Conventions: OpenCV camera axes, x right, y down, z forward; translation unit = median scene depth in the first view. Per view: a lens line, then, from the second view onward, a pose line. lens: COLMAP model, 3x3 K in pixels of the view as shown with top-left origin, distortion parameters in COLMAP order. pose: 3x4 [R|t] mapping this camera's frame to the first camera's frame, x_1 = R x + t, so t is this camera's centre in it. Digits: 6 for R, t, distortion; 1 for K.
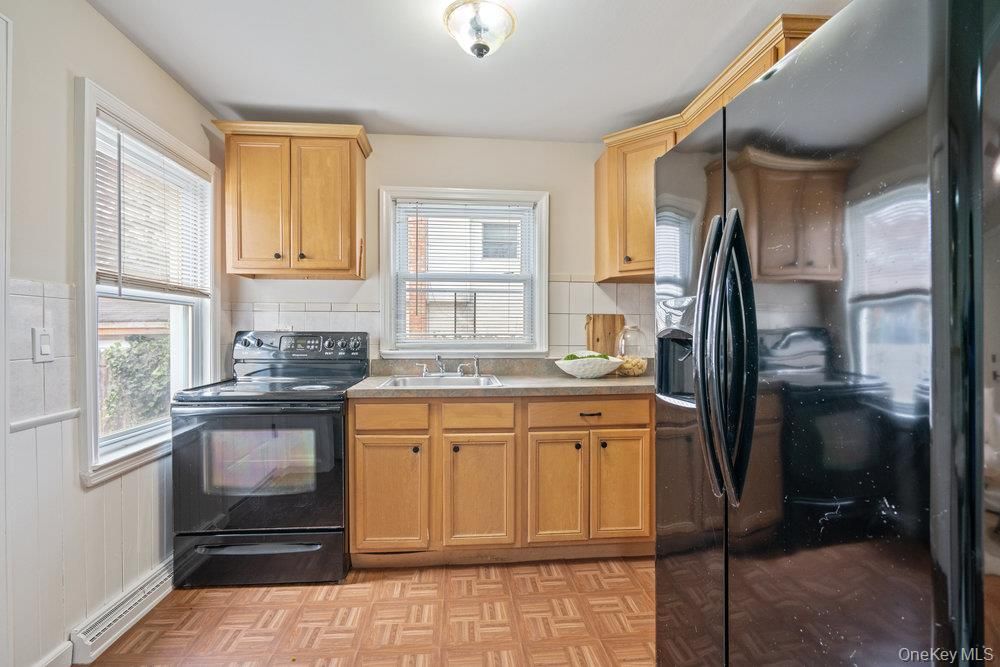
lens RADIAL K [[452.0, 0, 496.6], [0, 452.0, 340.0], [0, 0, 1]] dist [-0.010353, 0.000538]
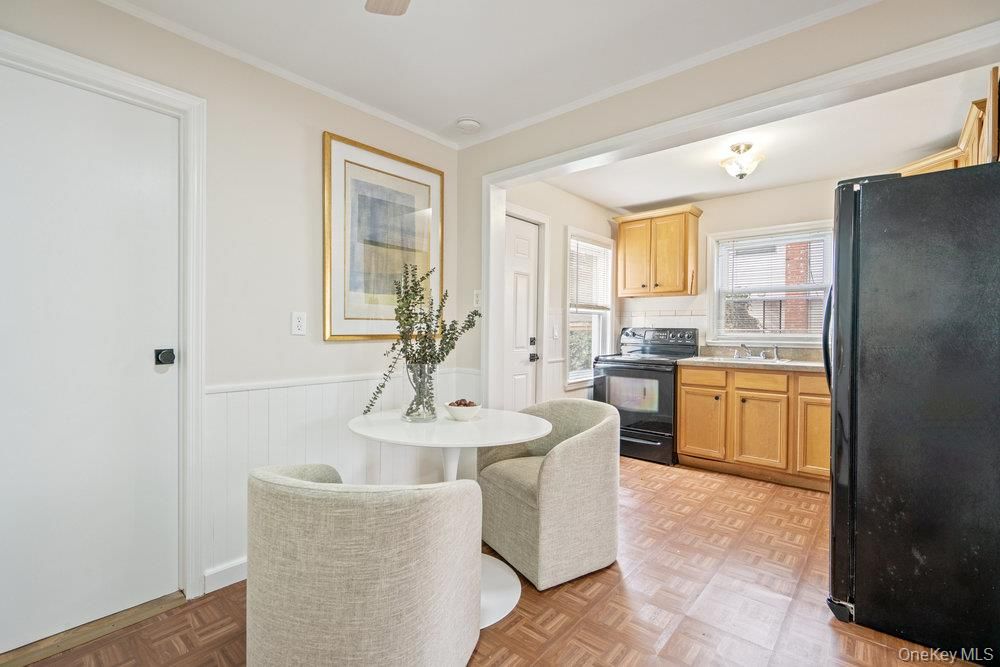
lens RADIAL K [[452.0, 0, 496.6], [0, 452.0, 340.0], [0, 0, 1]] dist [-0.010353, 0.000538]
pose [[0.695386, 0.016874, -0.718438, 0.435982], [-0.014684, 0.999849, 0.009270, 0.023039], [0.718486, 0.004103, 0.695529, -0.726445]]
